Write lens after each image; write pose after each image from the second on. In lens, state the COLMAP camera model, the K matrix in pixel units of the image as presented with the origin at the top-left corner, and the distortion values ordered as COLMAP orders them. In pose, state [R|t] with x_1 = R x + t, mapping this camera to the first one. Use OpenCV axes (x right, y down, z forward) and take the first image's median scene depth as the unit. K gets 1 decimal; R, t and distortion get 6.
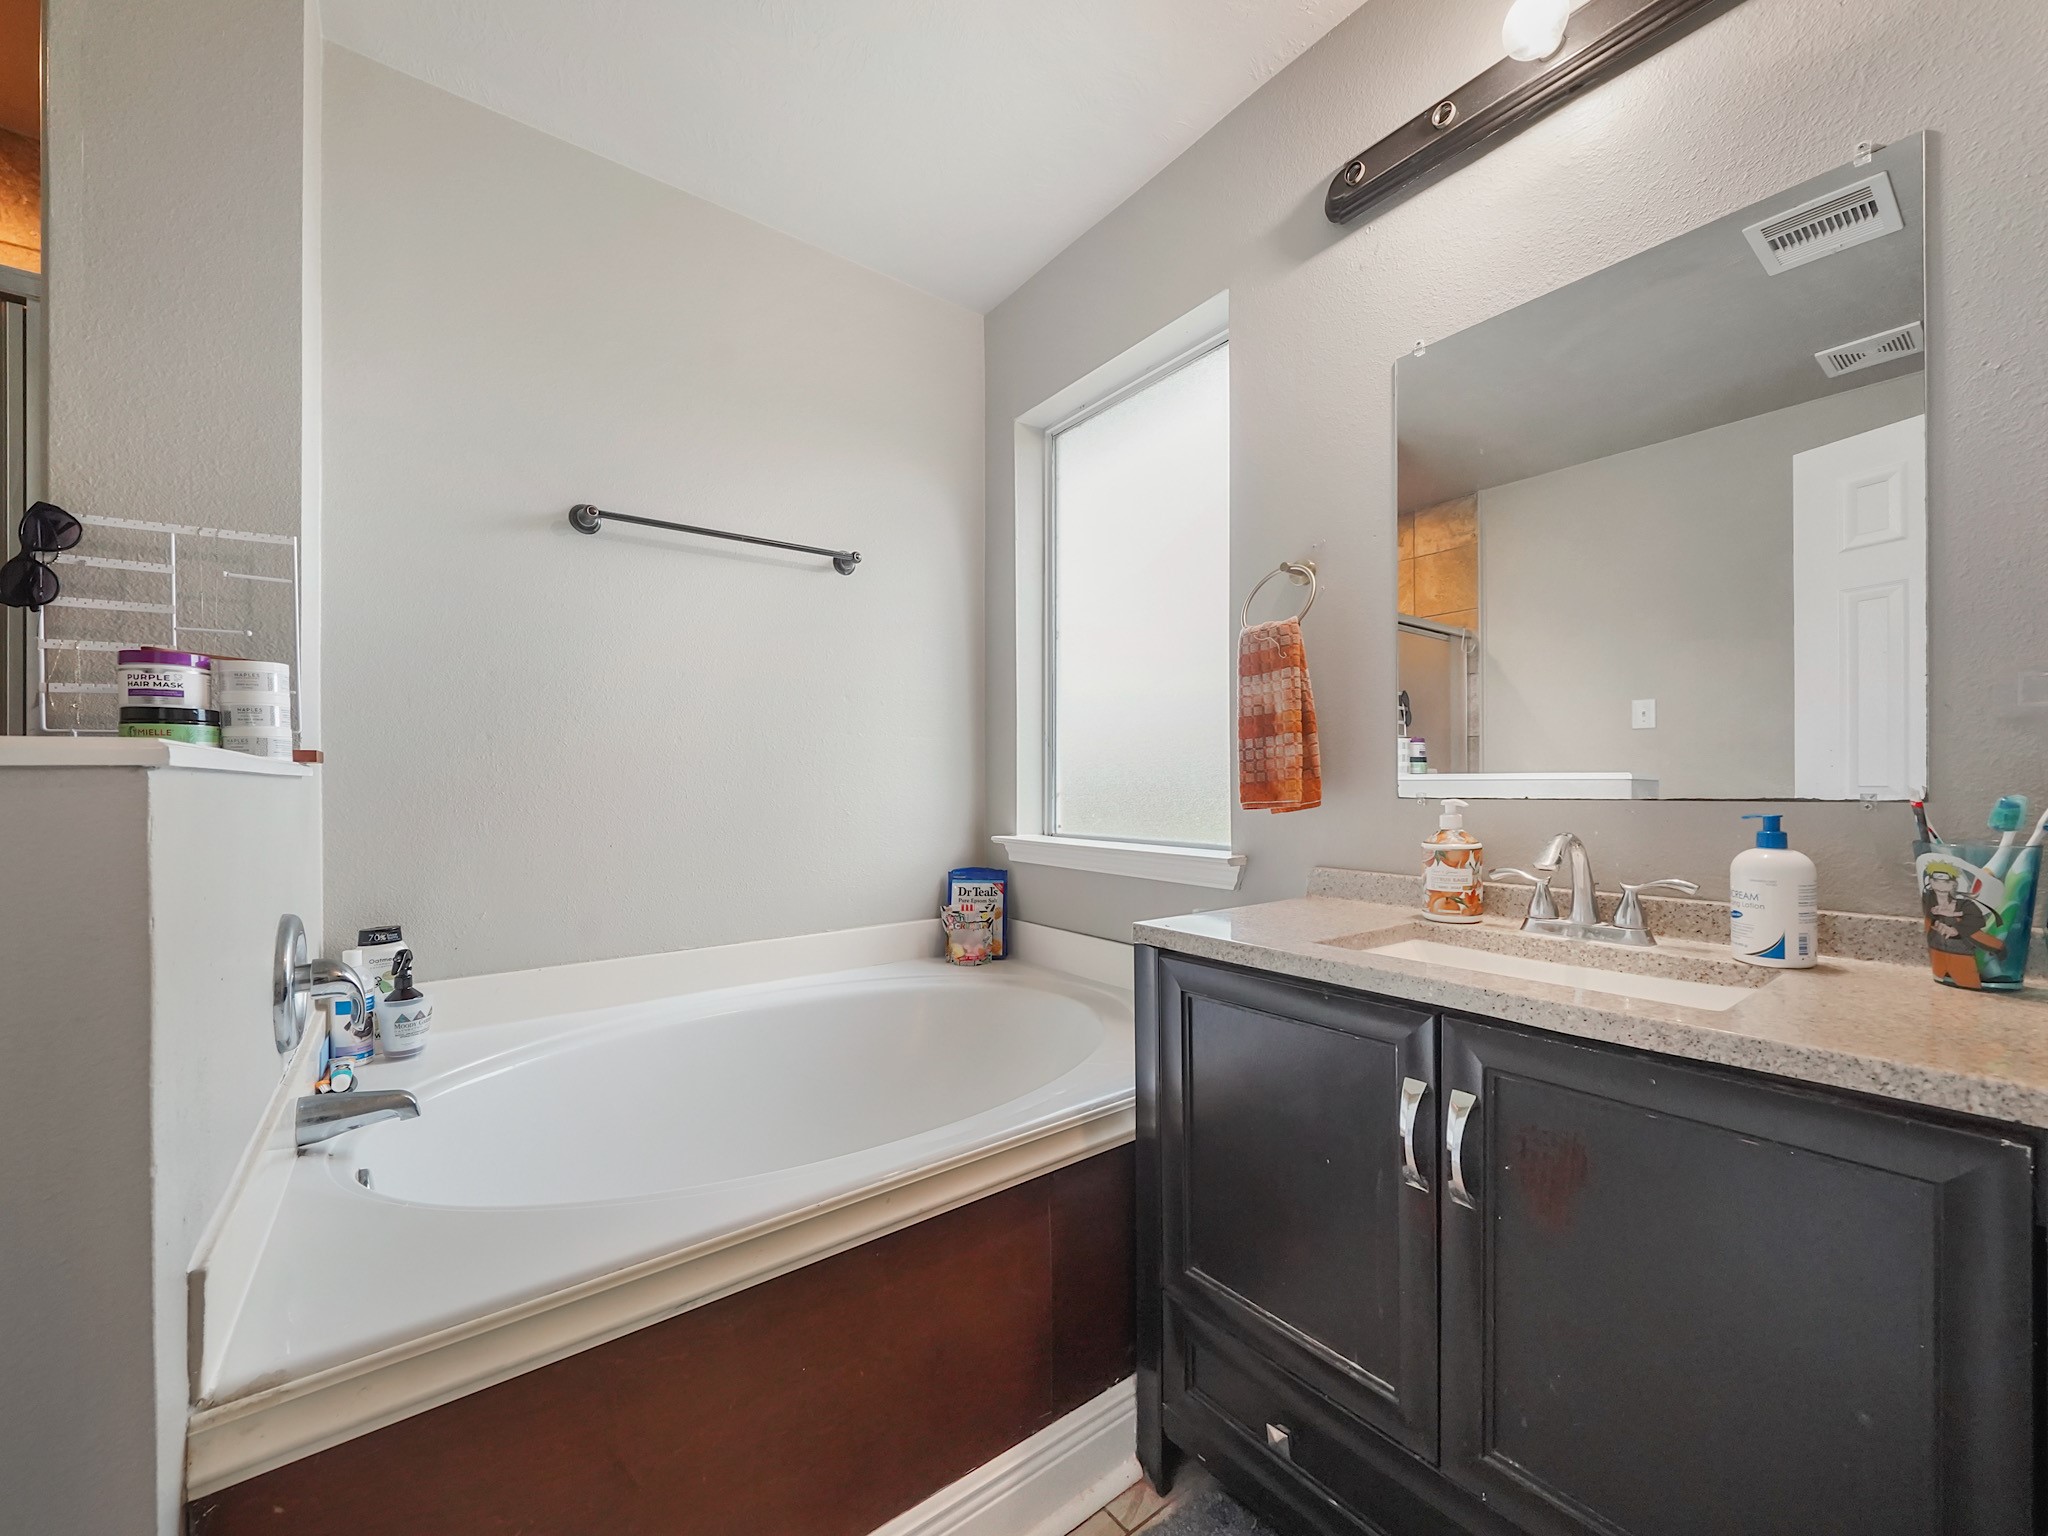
lens RADIAL K [[794.8, 0, 1018.8], [0, 794.8, 775.8], [0, 0, 1]] dist [-0.014932, 0.000031]
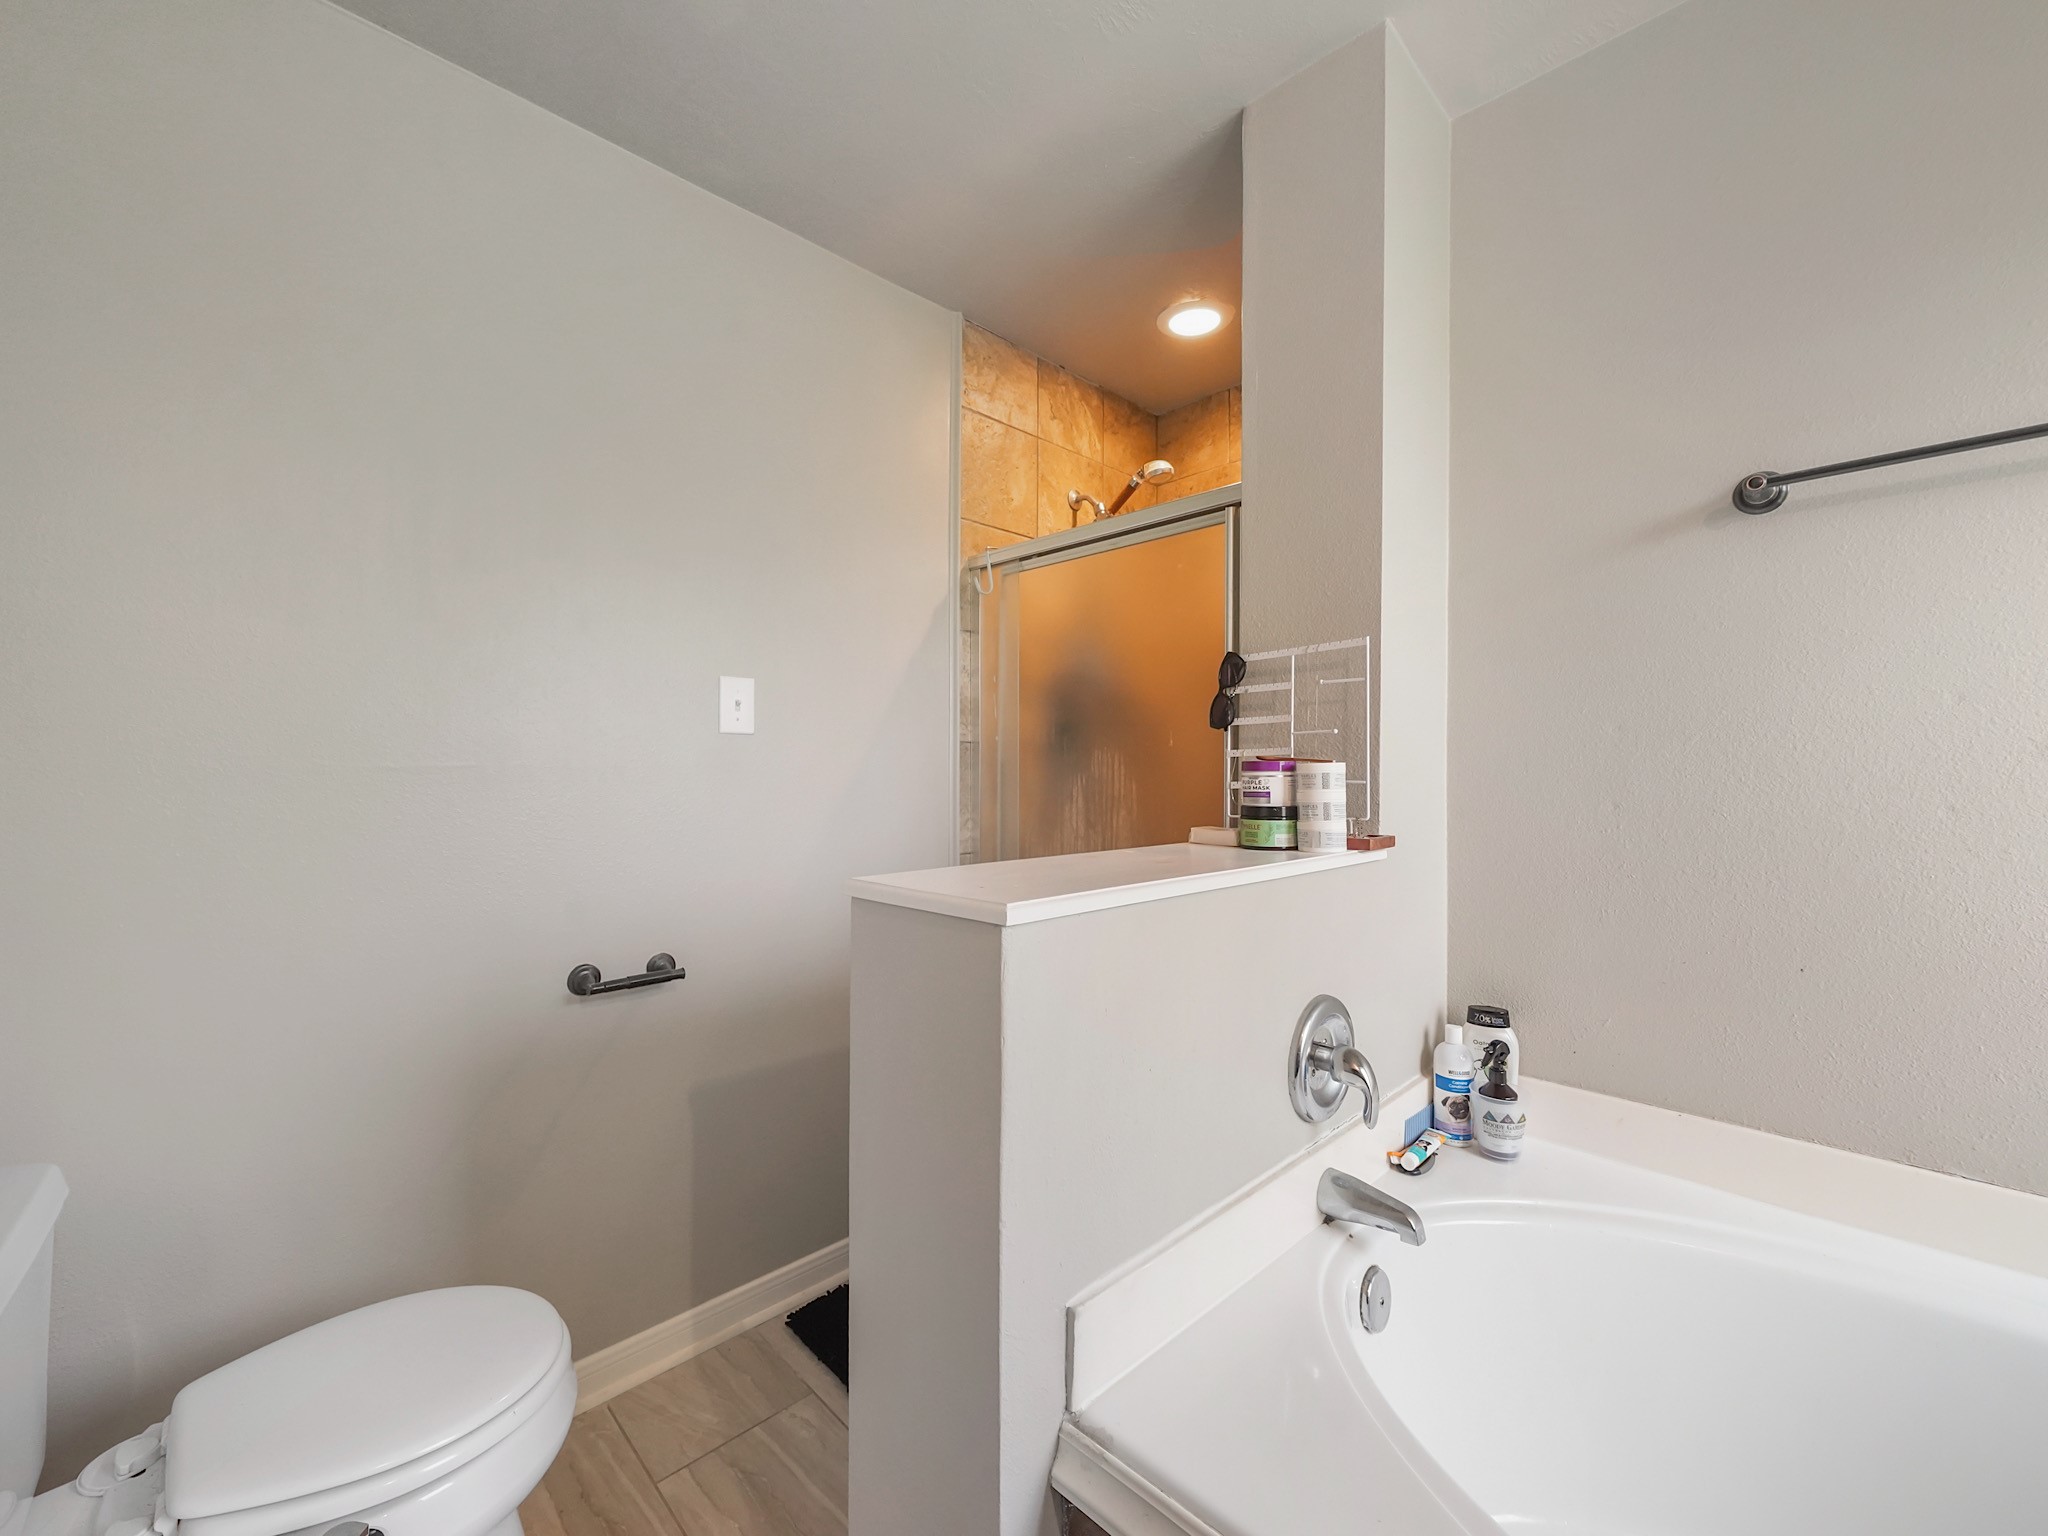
lens RADIAL K [[823.0, 0, 1021.7], [0, 823.0, 764.9], [0, 0, 1]] dist [-0.000845, -0.000052]
pose [[0.123811, -0.002260, -0.992303, 0.150220], [0.005960, 0.999981, -0.001533, -0.139708], [0.992288, -0.005724, 0.123822, 0.416615]]
